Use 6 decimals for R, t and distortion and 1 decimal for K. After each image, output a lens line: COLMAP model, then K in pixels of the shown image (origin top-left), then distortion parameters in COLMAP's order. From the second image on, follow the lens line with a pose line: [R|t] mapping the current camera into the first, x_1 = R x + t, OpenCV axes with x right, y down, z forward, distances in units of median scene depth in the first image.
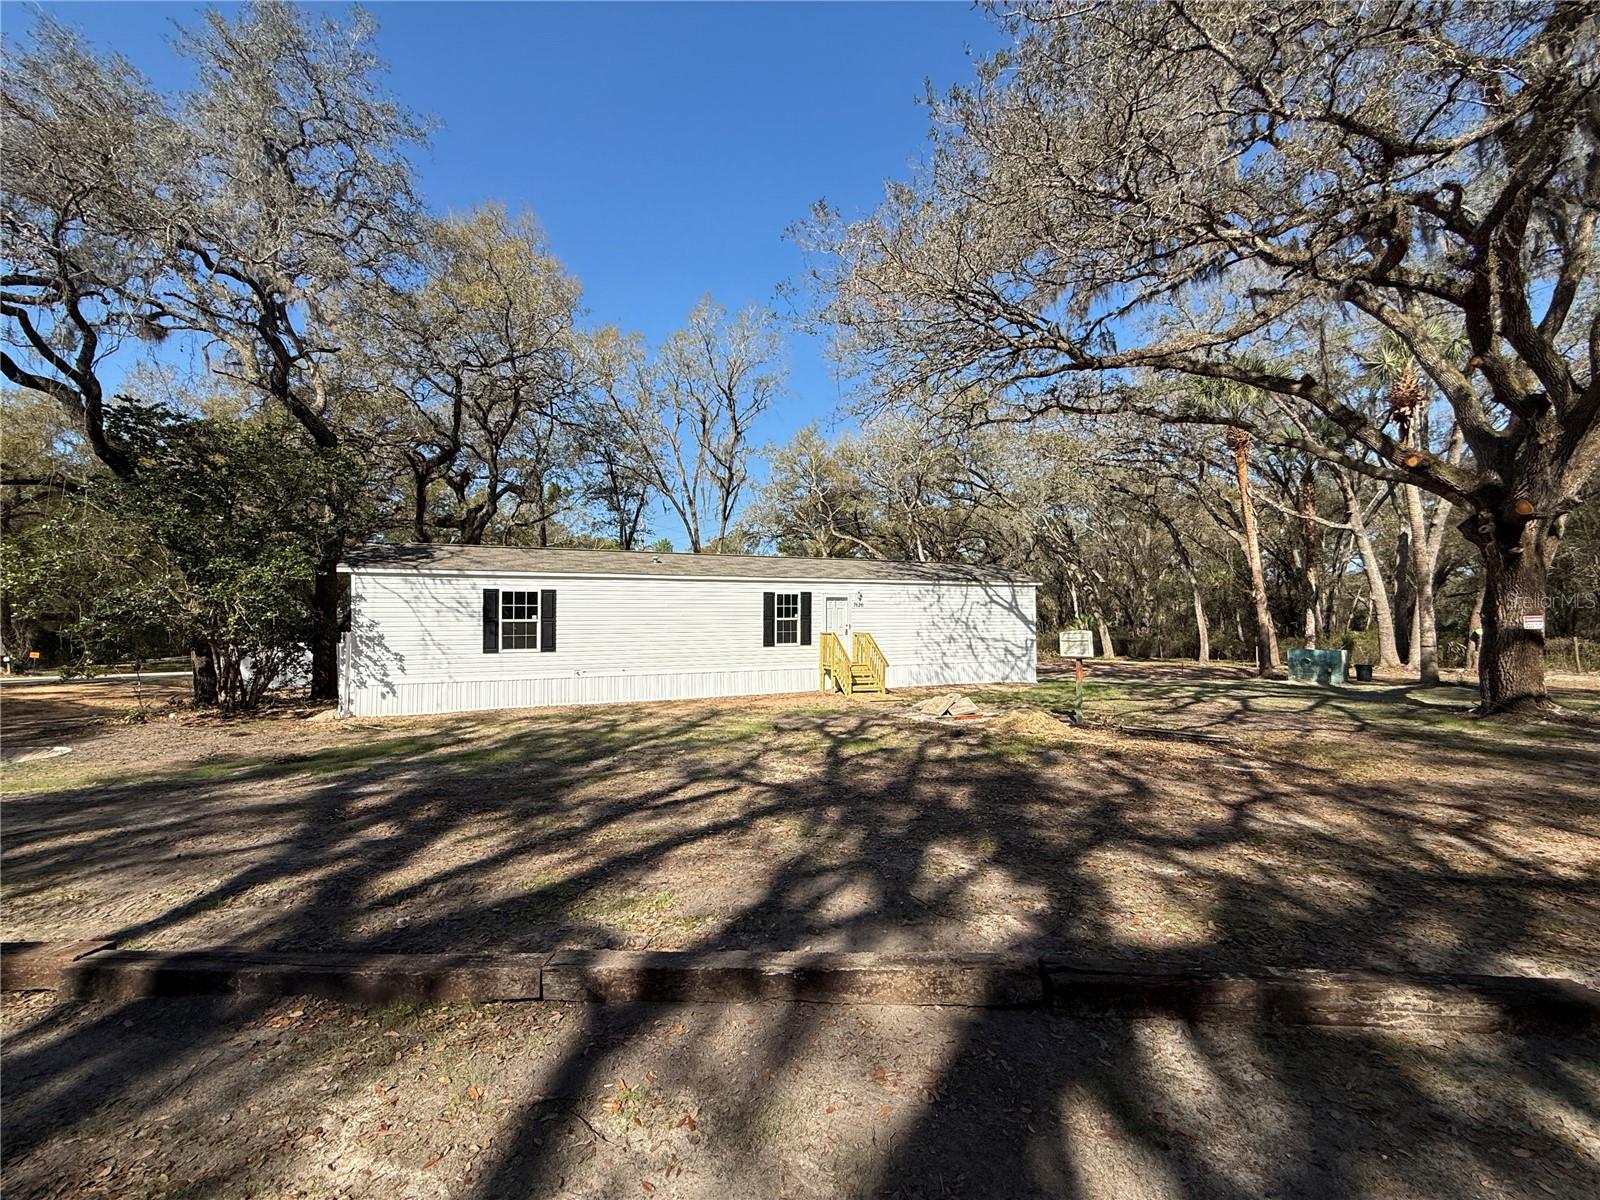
lens RADIAL K [[633.2, 0, 797.5], [0, 633.2, 595.7], [0, 0, 1]] dist [-0.002398, -0.000323]
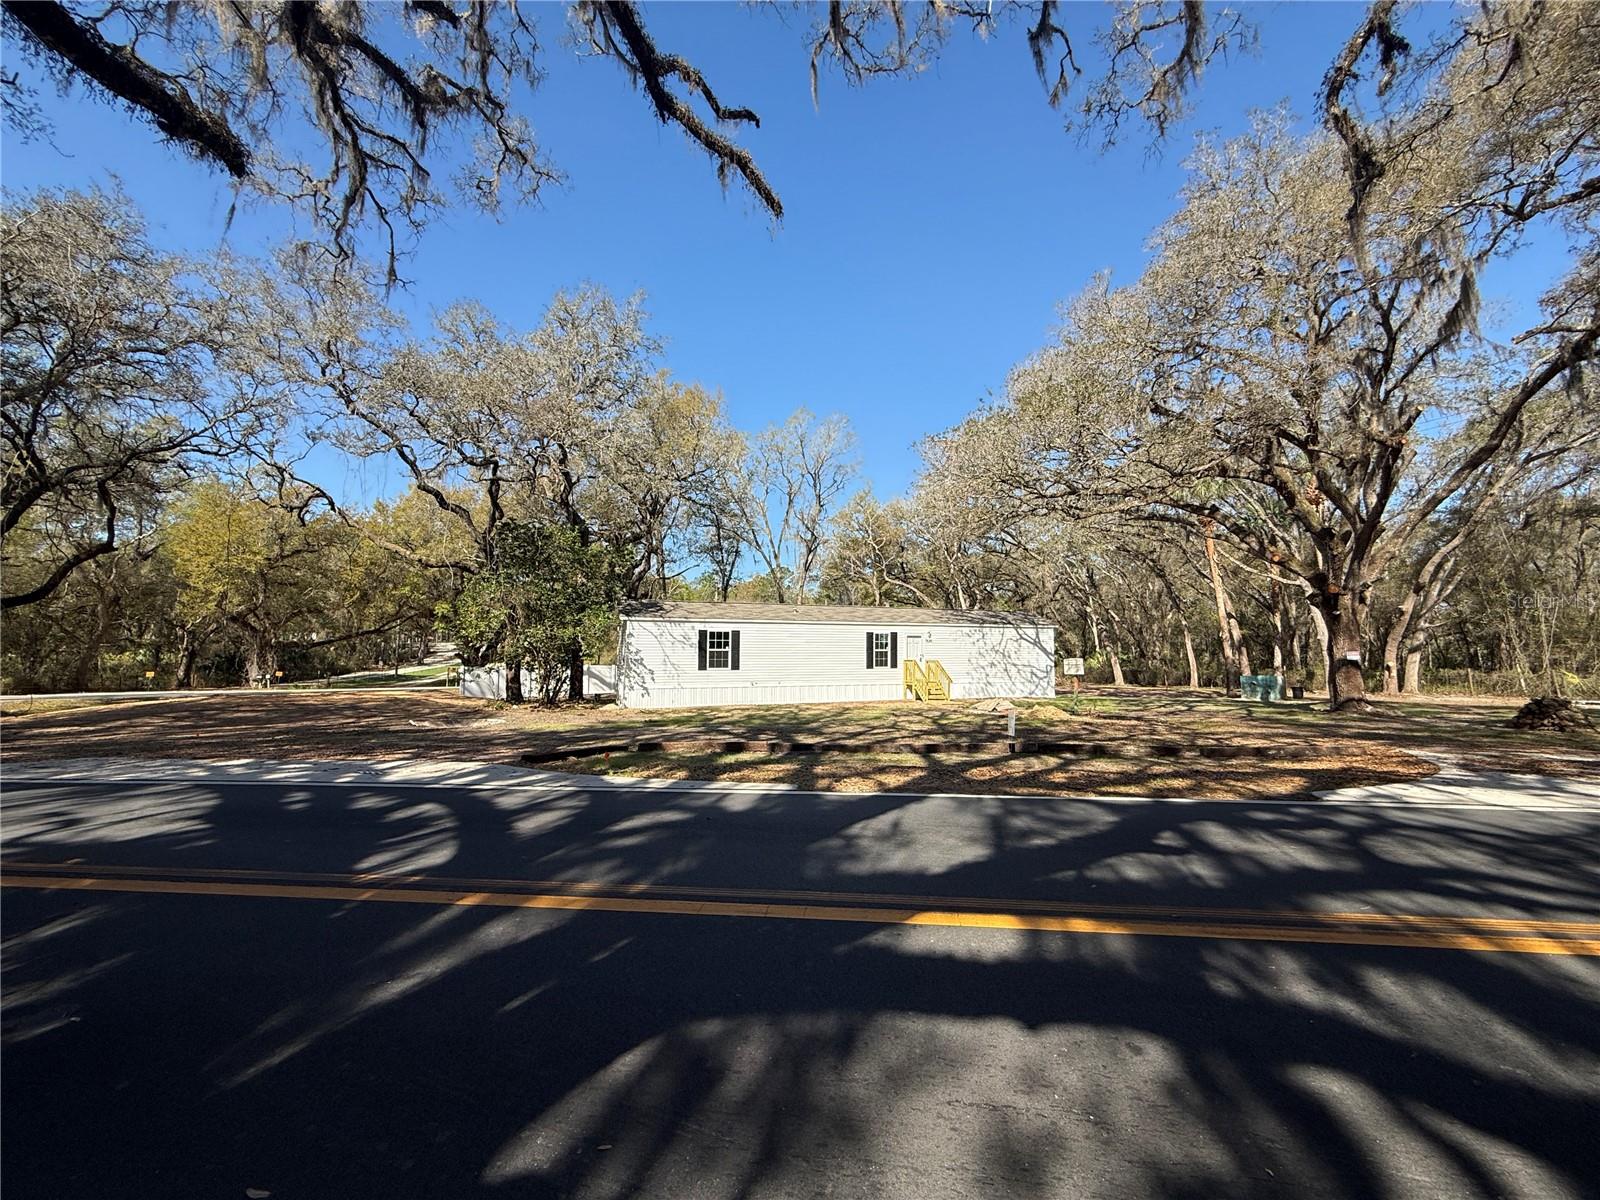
lens RADIAL K [[633.2, 0, 797.5], [0, 633.2, 595.7], [0, 0, 1]] dist [-0.002398, -0.000323]
pose [[0.999150, 0.004083, -0.041020, -0.150823], [-0.006154, 0.998705, -0.050495, -0.014448], [0.040761, 0.050705, 0.997882, -0.486834]]
